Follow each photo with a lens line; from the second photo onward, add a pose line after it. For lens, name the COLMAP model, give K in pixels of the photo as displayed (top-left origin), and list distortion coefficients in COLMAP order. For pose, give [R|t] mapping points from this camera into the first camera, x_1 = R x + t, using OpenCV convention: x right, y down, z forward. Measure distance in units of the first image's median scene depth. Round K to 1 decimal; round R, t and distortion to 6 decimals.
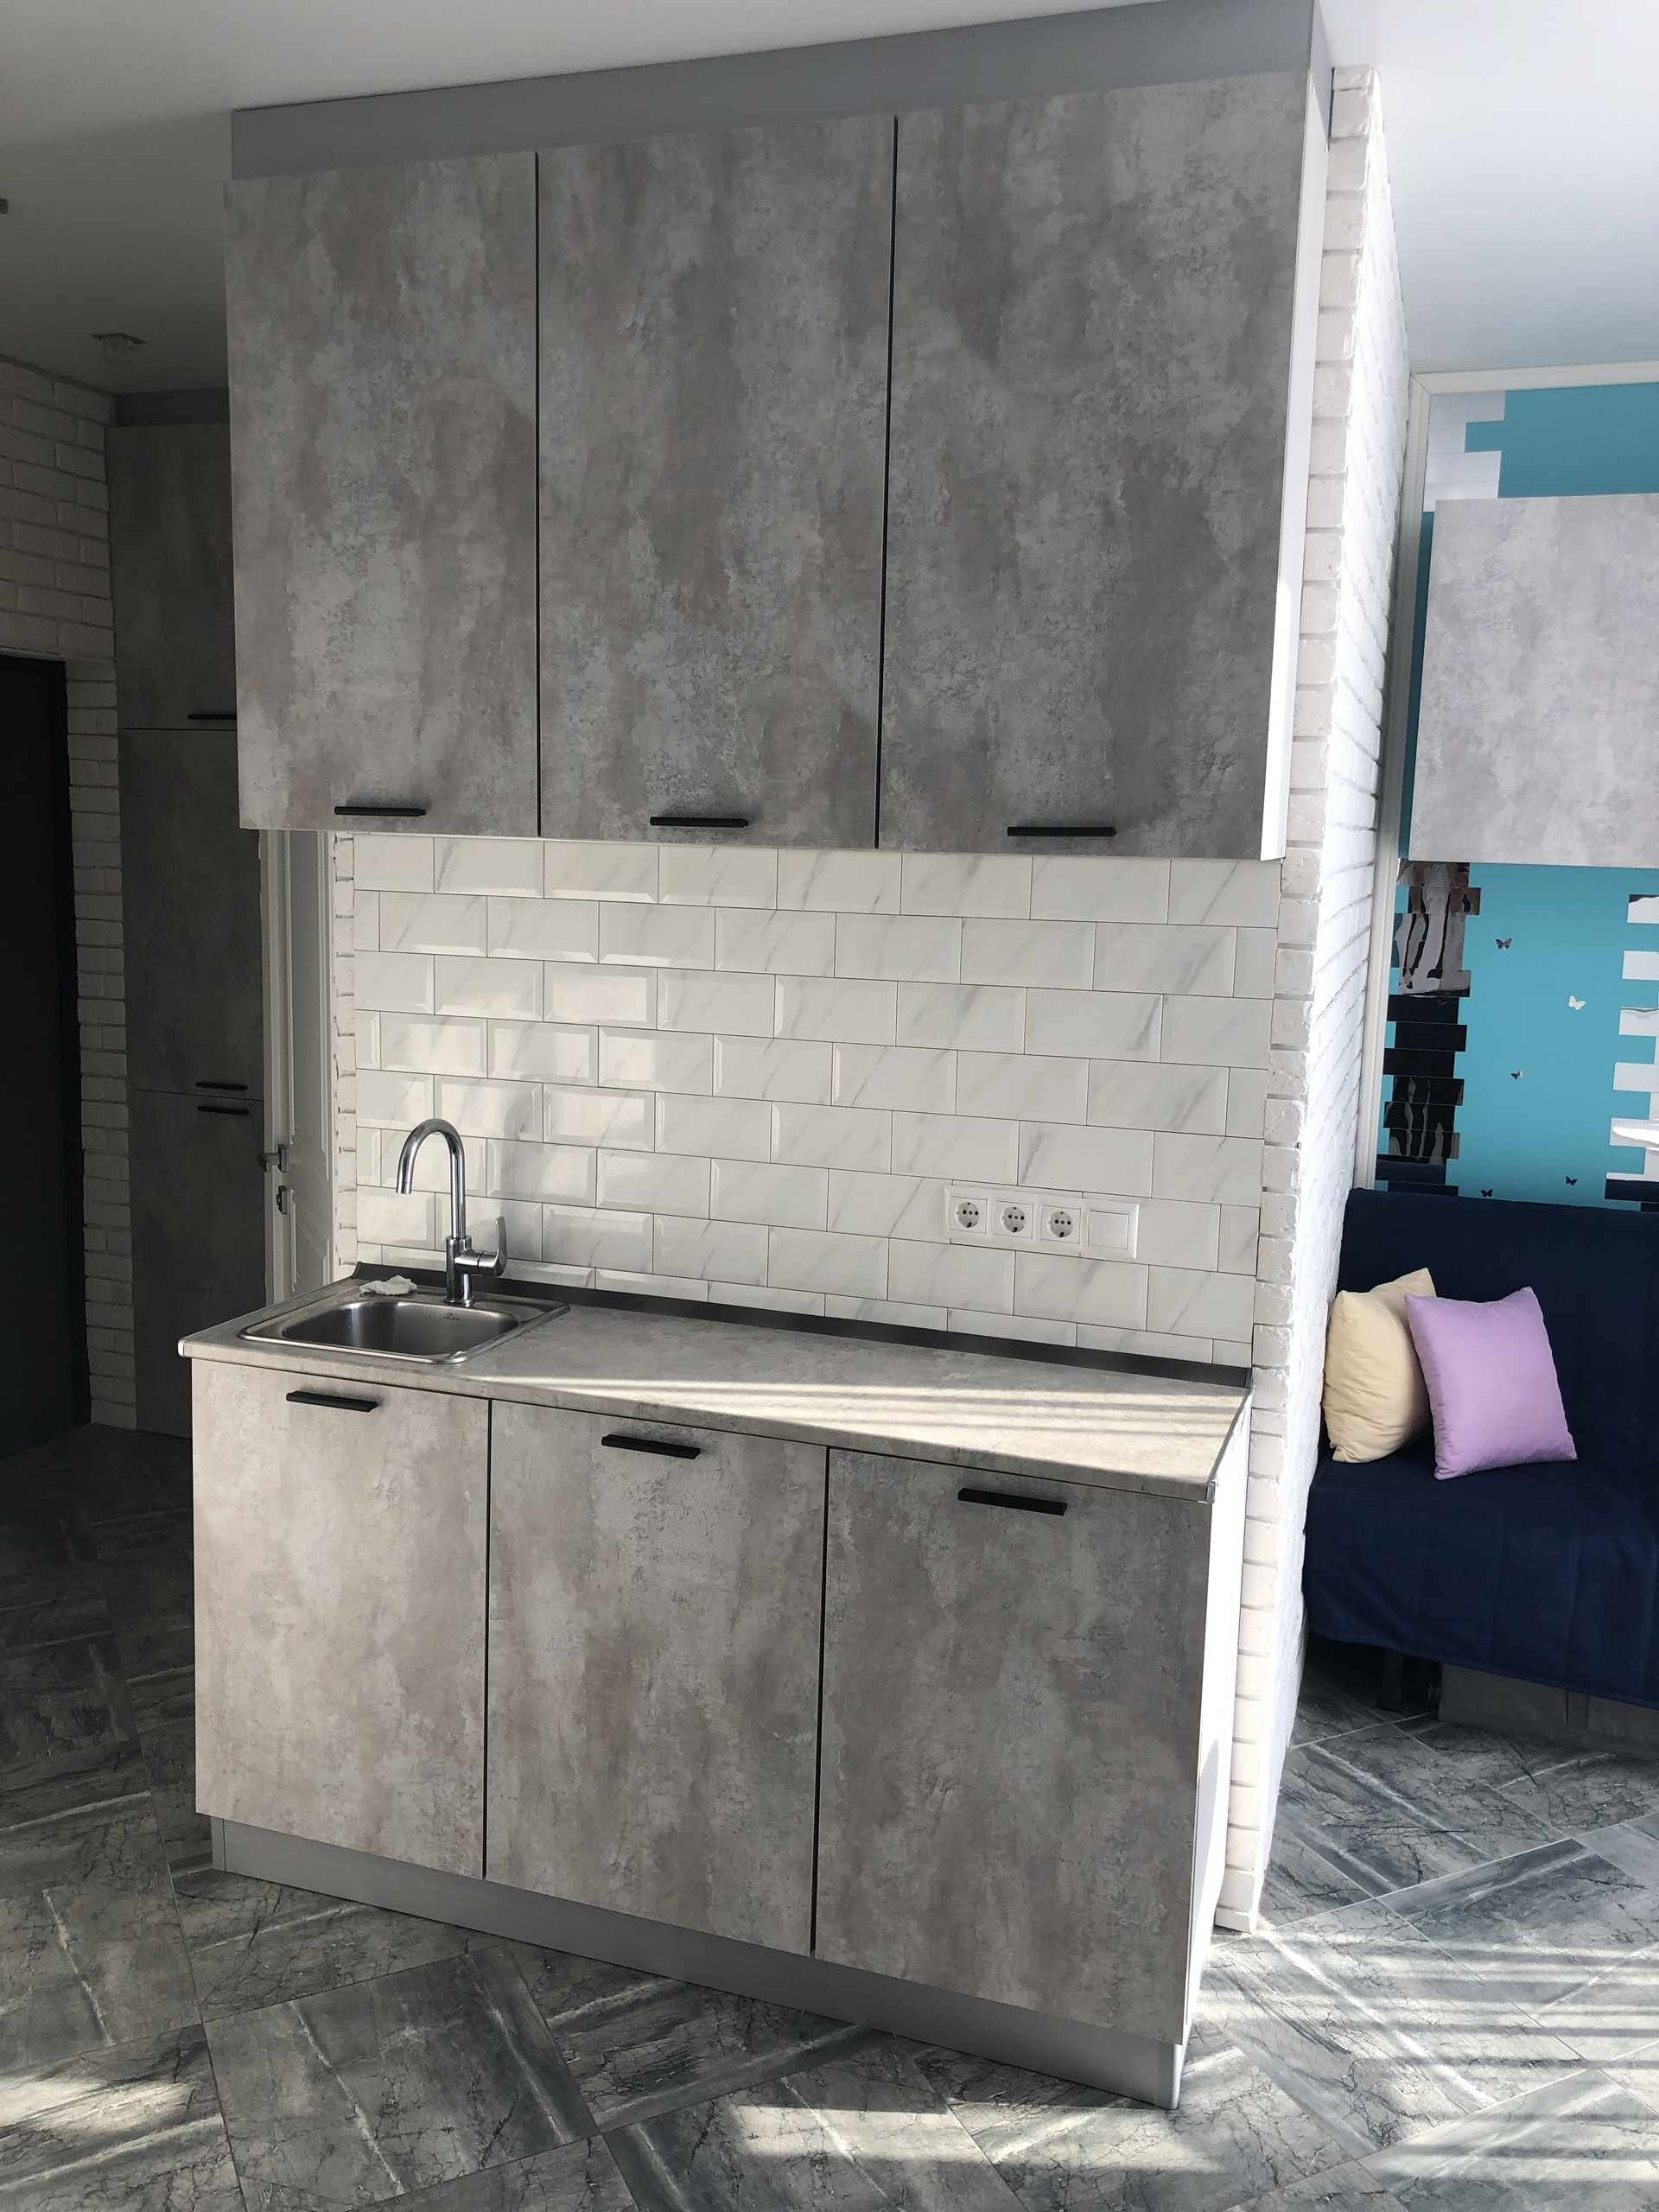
lens RADIAL K [[1803.6, 0, 829.5], [0, 1803.6, 1106.0], [0, 0, 1]] dist [-0.034233, -0.005300]
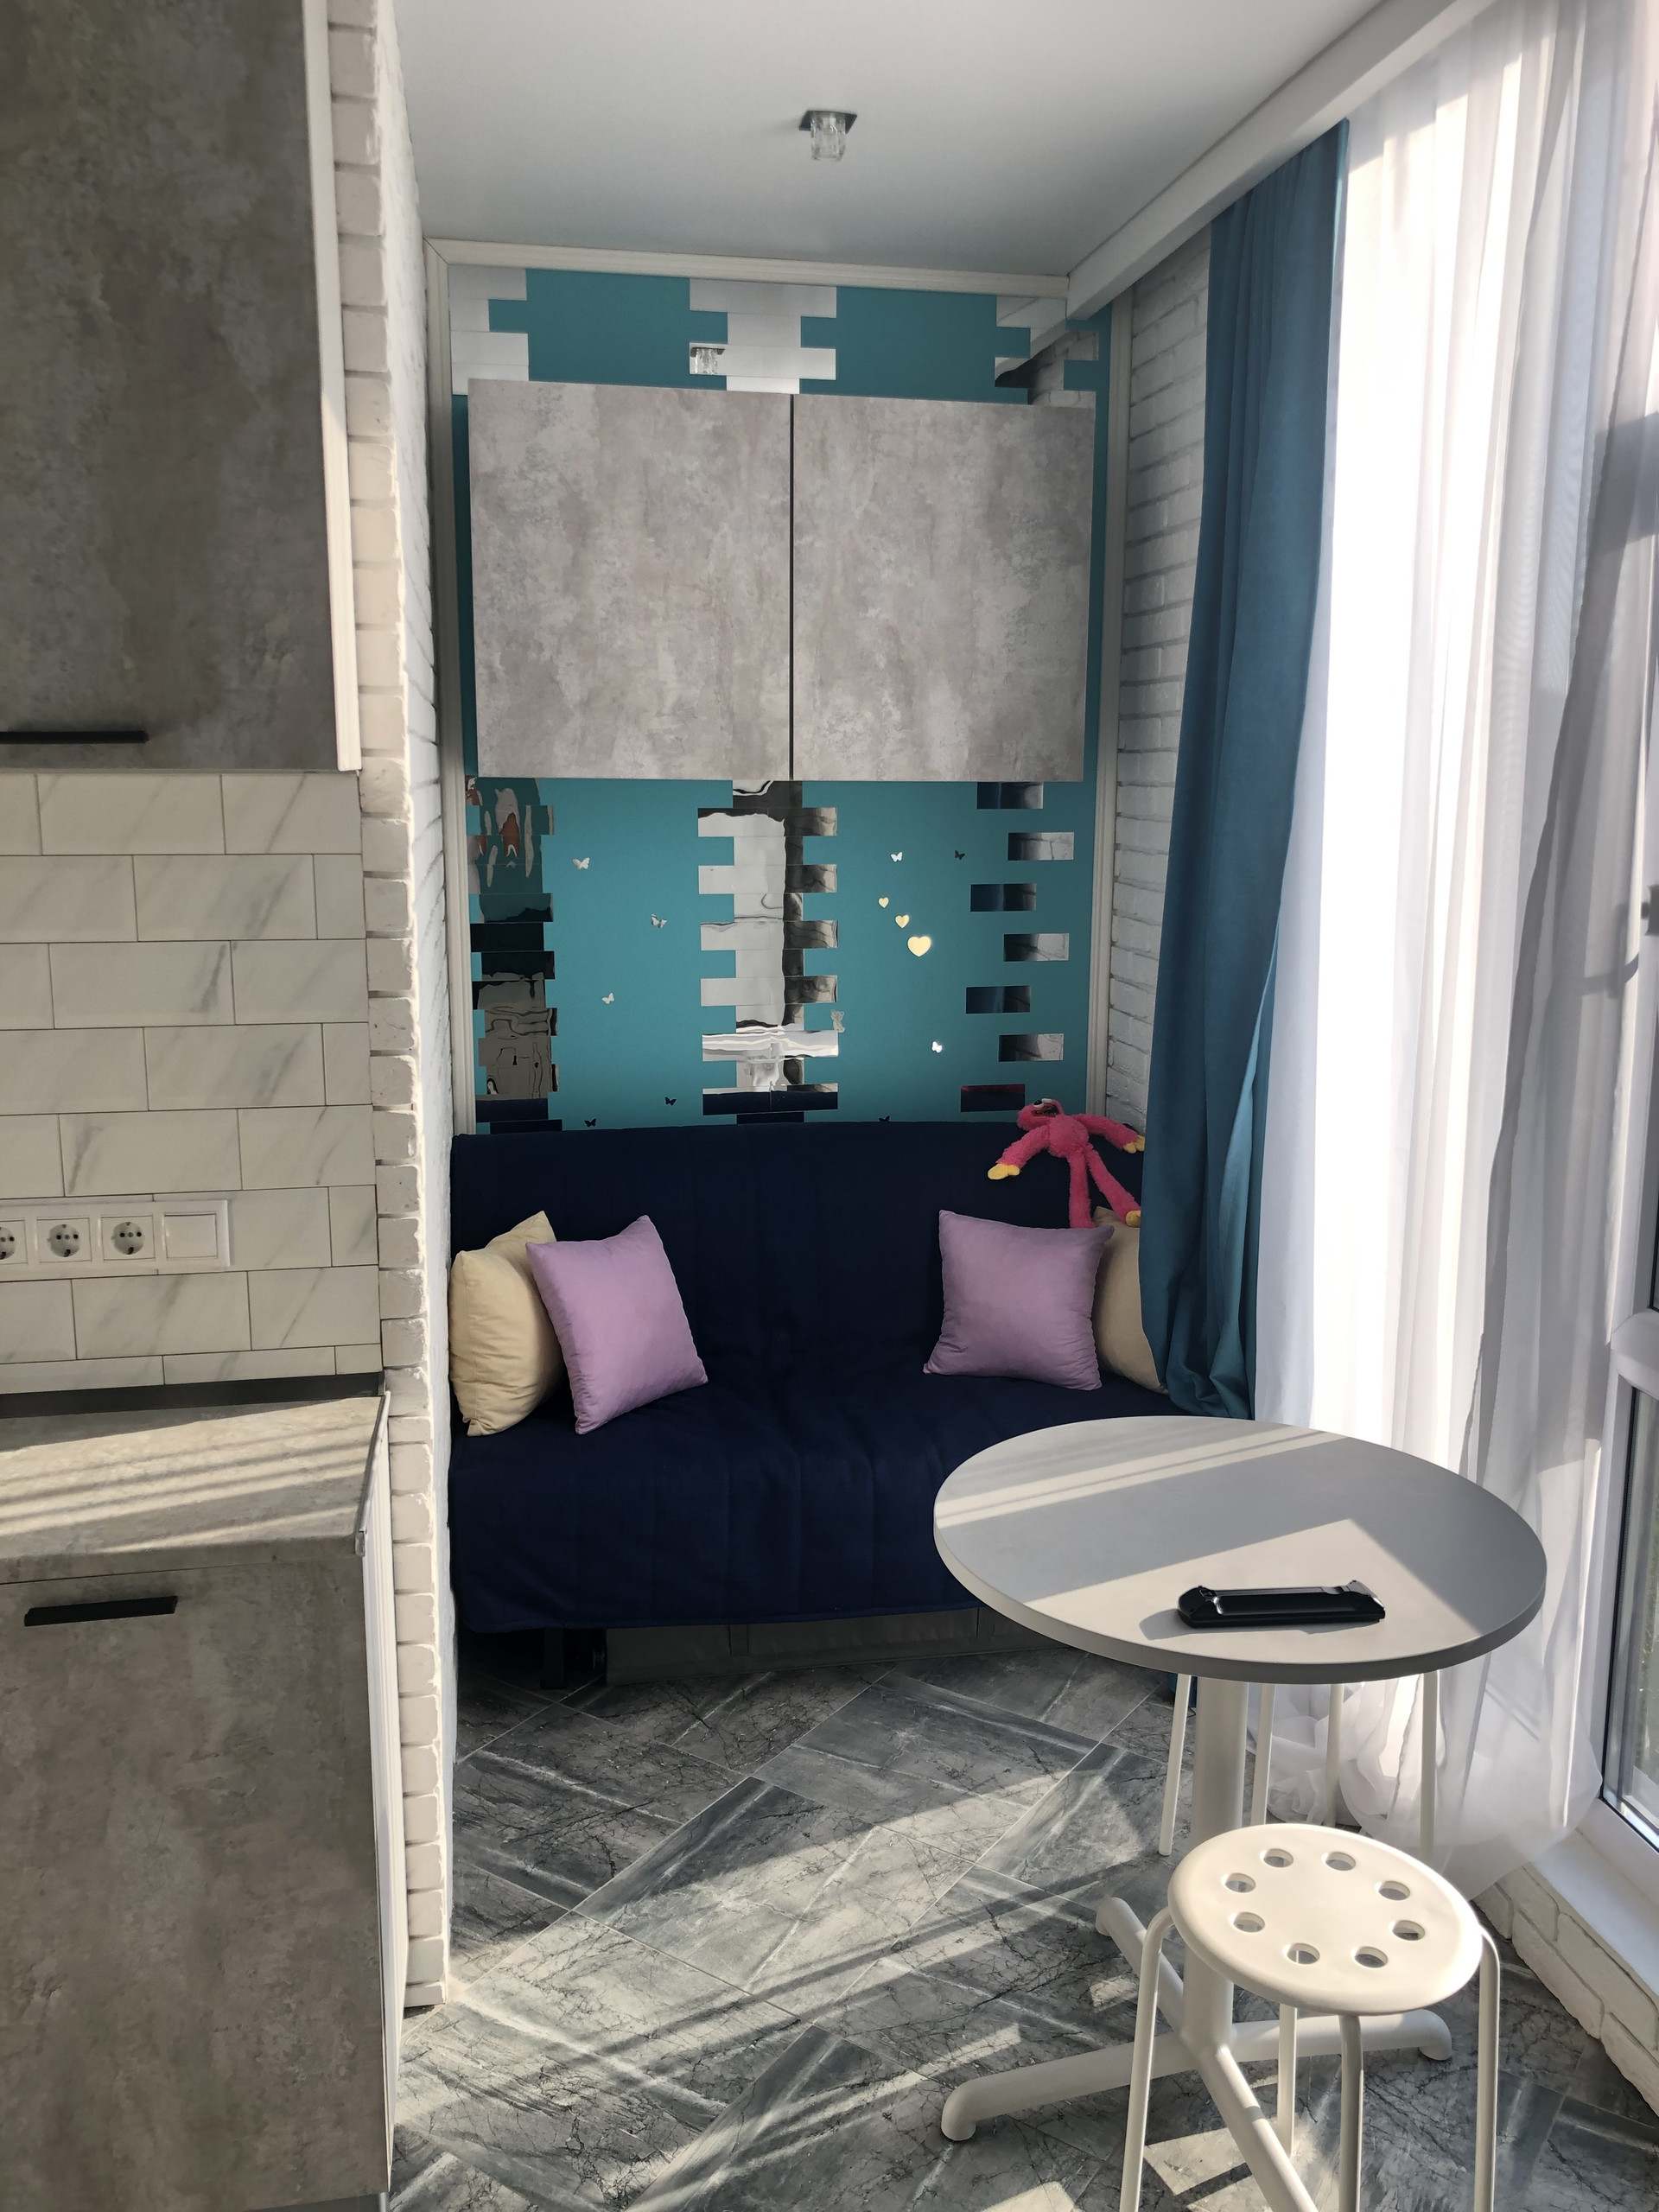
lens RADIAL K [[1819.4, 0, 829.5], [0, 1819.4, 1106.0], [0, 0, 1]] dist [0.040829, -0.018447]
pose [[0.869932, -0.106619, 0.481508, 0.014395], [0.088944, 0.994260, 0.059464, -0.011990], [-0.485084, -0.008903, 0.874422, 0.135562]]
